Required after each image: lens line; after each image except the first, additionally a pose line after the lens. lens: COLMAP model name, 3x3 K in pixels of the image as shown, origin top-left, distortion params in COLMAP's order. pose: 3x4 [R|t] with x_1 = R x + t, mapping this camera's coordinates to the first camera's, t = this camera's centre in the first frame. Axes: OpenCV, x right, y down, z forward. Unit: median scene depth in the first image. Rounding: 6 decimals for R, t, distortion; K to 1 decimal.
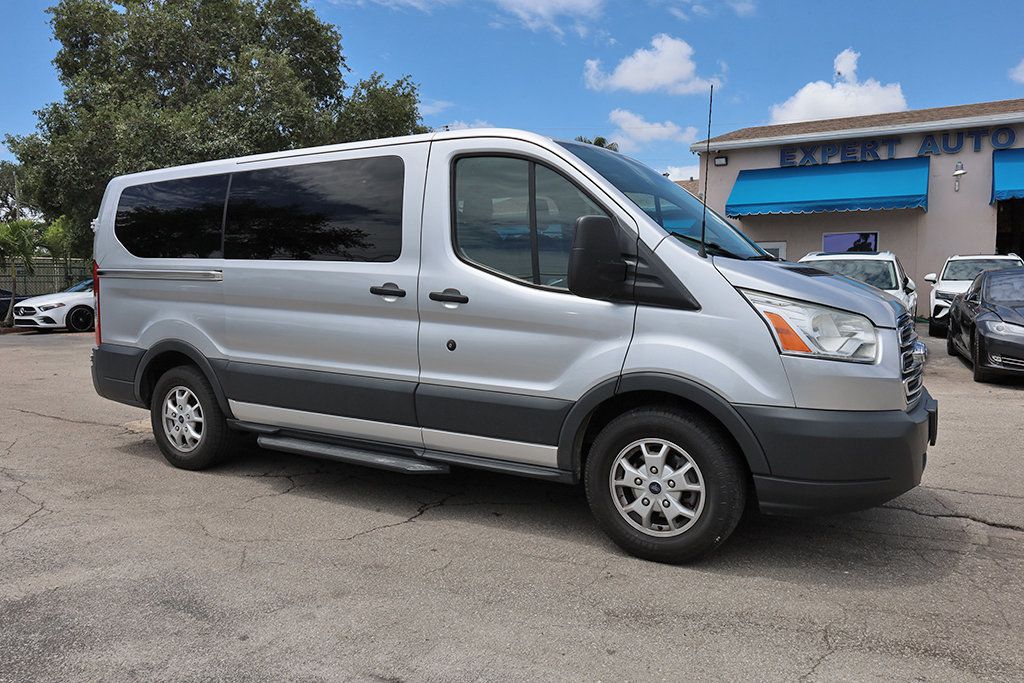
lens RADIAL K [[743.9, 0, 512.0], [0, 743.9, 341.5], [0, 0, 1]] dist [0.002269, 0.002298]
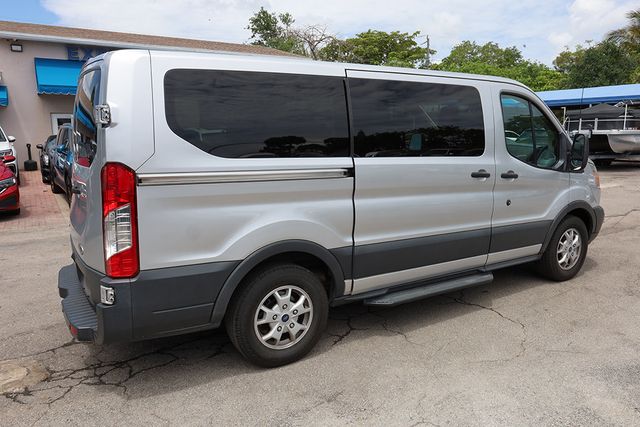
lens RADIAL K [[465.0, 0, 320.0], [0, 465.0, 213.5], [0, 0, 1]] dist [0.002269, 0.002298]
pose [[0.459784, -0.153730, 0.874623, -1.314800], [0.075327, 0.988104, 0.134077, -0.157944], [-0.884830, 0.004237, 0.465894, 0.924510]]
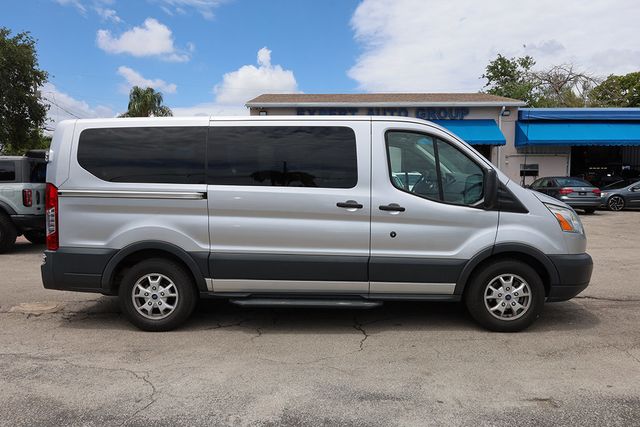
lens RADIAL K [[467.1, 0, 320.0], [0, 467.1, 213.5], [0, 0, 1]] dist [0.001698, -0.001989]
pose [[0.866279, -0.032535, 0.498500, -0.843650], [0.038595, 0.999253, -0.001851, -0.053599], [-0.498068, 0.020843, 0.866888, 0.102030]]
